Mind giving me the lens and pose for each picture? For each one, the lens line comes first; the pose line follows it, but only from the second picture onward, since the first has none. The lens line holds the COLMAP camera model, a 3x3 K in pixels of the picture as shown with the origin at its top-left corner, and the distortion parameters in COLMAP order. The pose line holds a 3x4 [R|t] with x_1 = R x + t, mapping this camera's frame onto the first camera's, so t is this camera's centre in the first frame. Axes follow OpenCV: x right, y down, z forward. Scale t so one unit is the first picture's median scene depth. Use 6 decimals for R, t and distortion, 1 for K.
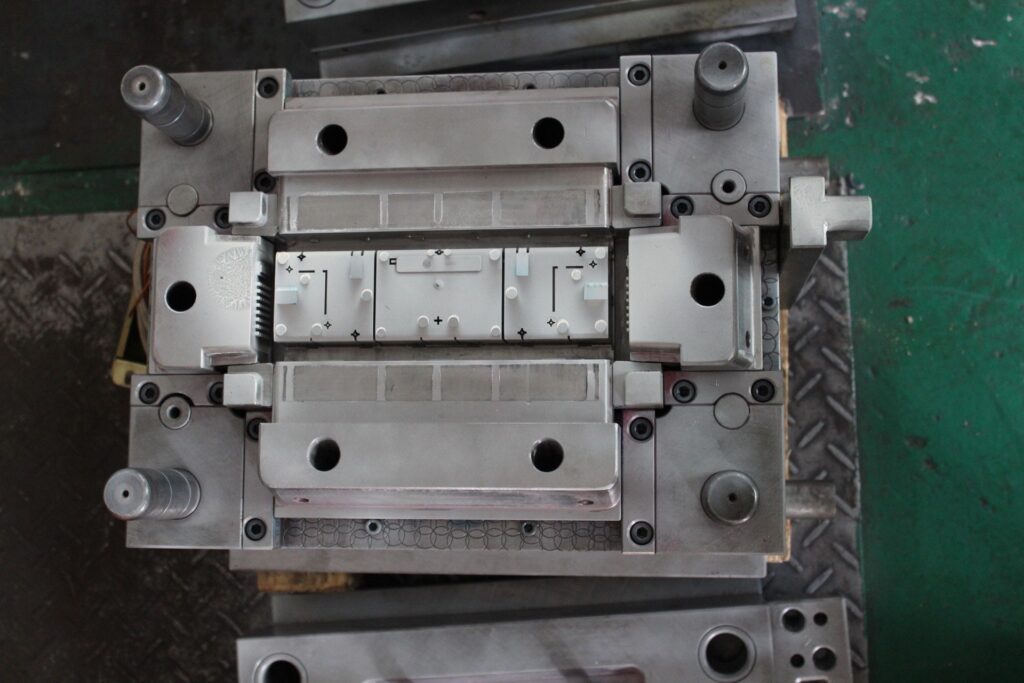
lens RADIAL K [[1356.1, 0, 510.2], [0, 1356.1, 344.3], [0, 0, 1]] dist [-0.042740, 0.000000]
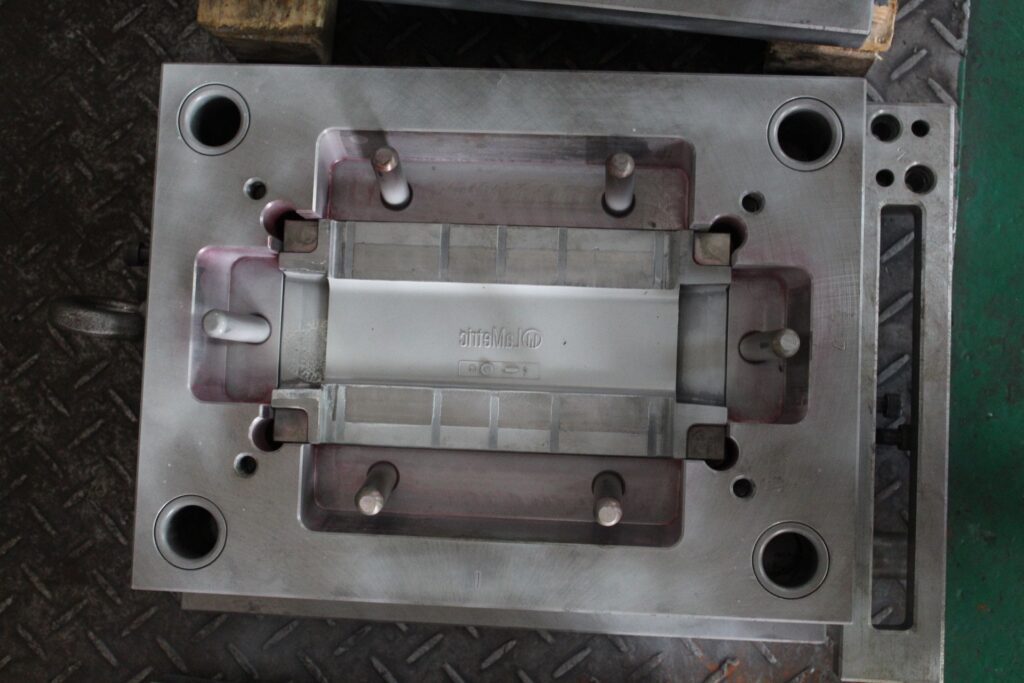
lens RADIAL K [[1356.1, 0, 515.3], [0, 1356.1, 339.4], [0, 0, 1]] dist [-0.042740, 0.000000]
pose [[0.991669, 0.117430, 0.052947, -0.026222], [-0.119289, 0.992297, 0.033414, 0.301087], [-0.048615, -0.039451, 0.998038, 0.213782]]
